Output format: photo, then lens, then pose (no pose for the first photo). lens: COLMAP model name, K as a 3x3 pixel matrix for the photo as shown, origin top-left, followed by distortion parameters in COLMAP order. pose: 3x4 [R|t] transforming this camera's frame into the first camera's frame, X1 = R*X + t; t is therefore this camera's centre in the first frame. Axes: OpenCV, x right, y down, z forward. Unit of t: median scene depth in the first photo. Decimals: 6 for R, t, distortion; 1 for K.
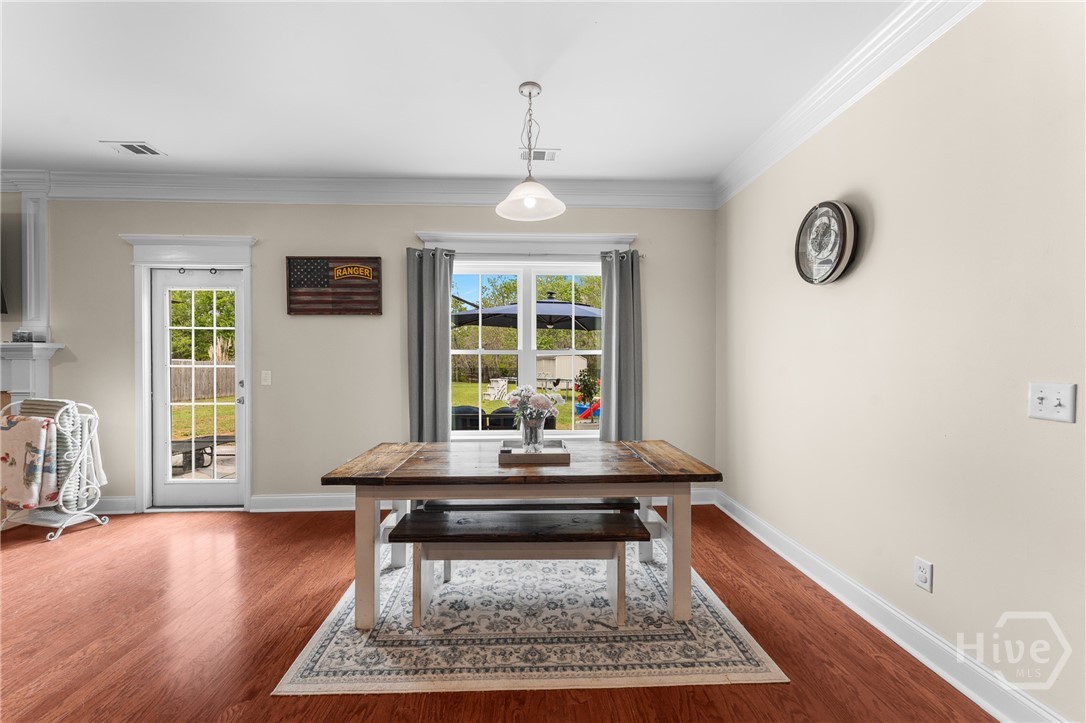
lens RADIAL K [[435.1, 0, 541.4], [0, 435.1, 362.7], [0, 0, 1]] dist [0.000566, -0.000269]
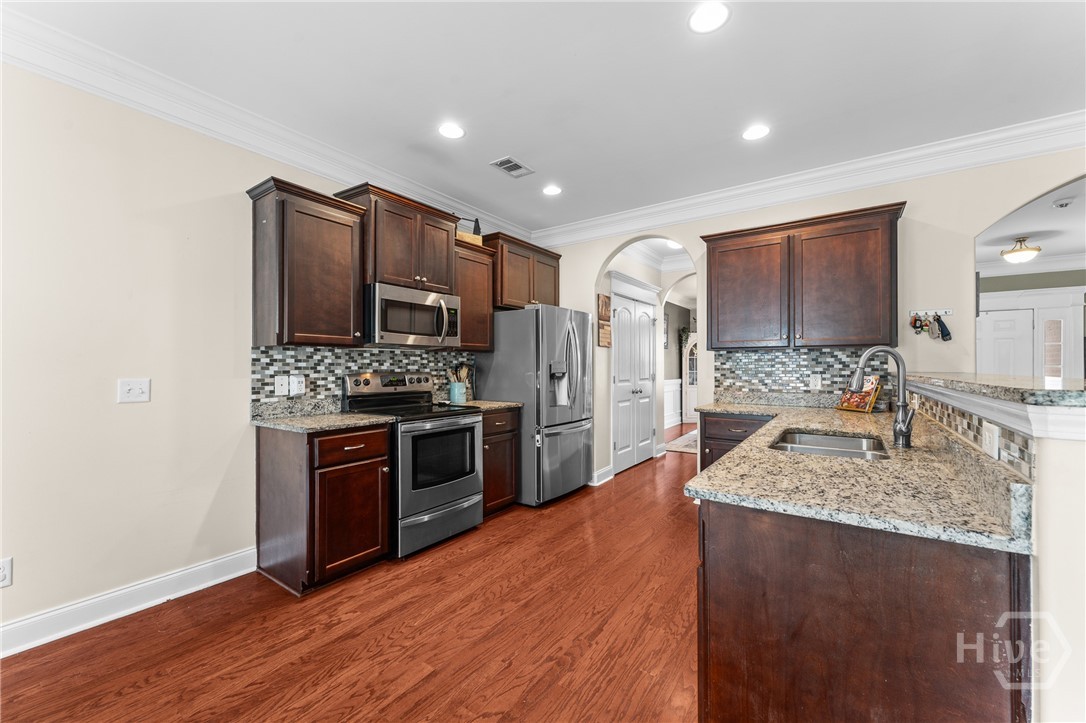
lens RADIAL K [[431.9, 0, 542.6], [0, 431.9, 363.7], [0, 0, 1]] dist [0.001461, -0.000334]
pose [[-0.792978, 0.004552, 0.609233, -0.445811], [0.005794, 0.999983, 0.000070, -0.000969], [-0.609223, 0.003586, -0.792991, 0.603317]]
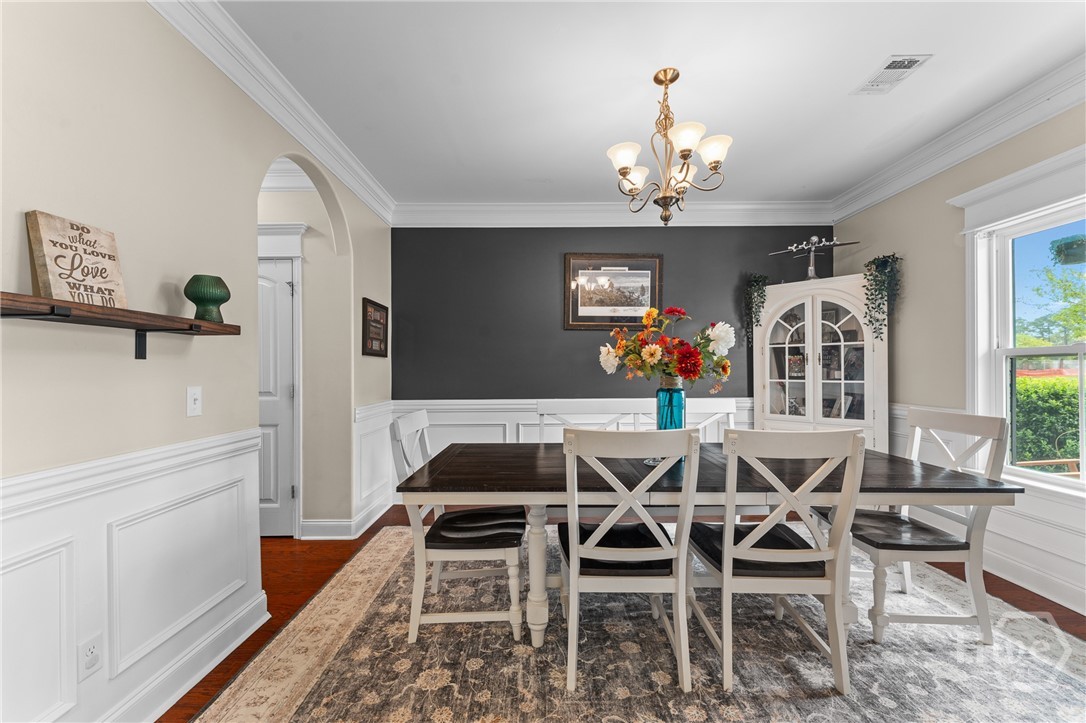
lens RADIAL K [[435.7, 0, 543.8], [0, 435.7, 370.0], [0, 0, 1]] dist [0.001528, -0.000684]
pose [[0.042138, -0.005165, 0.999098, -0.694425], [0.011417, 0.999924, 0.004688, 0.018531], [-0.999047, 0.011209, 0.042194, -1.853929]]
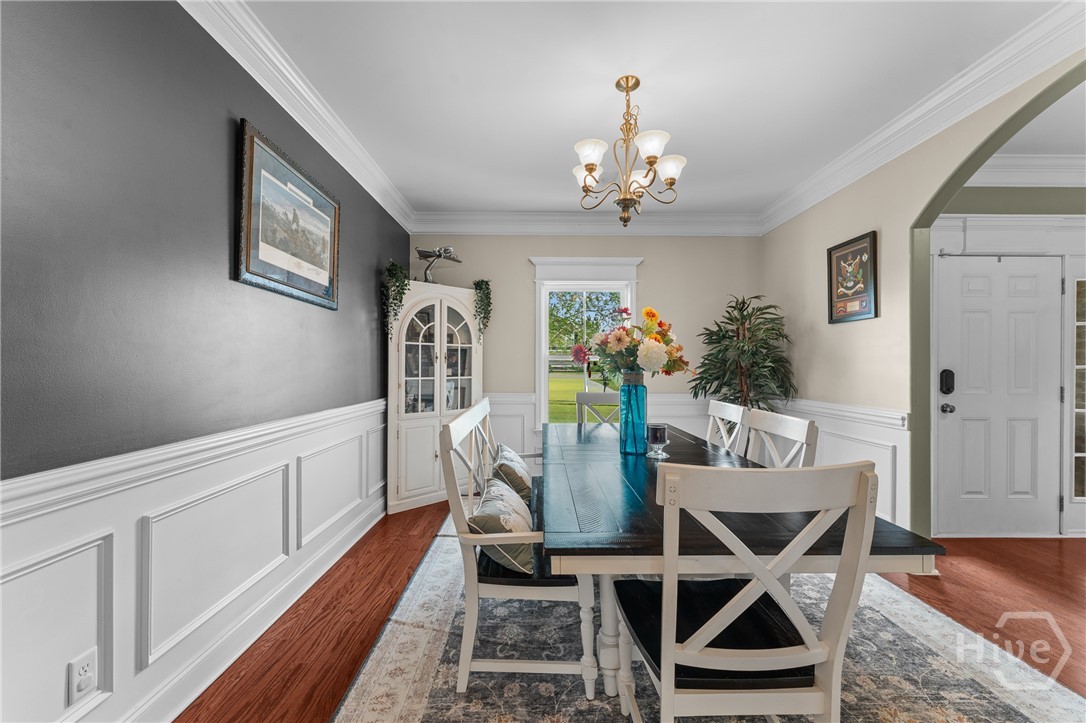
lens RADIAL K [[439.5, 0, 542.8], [0, 439.5, 363.7], [0, 0, 1]] dist [0.001571, 0.000262]
pose [[-0.999366, -0.002871, 0.035501, 0.174659], [-0.002849, 0.999996, 0.000676, 0.018274], [-0.035503, 0.000574, -0.999369, -1.258449]]
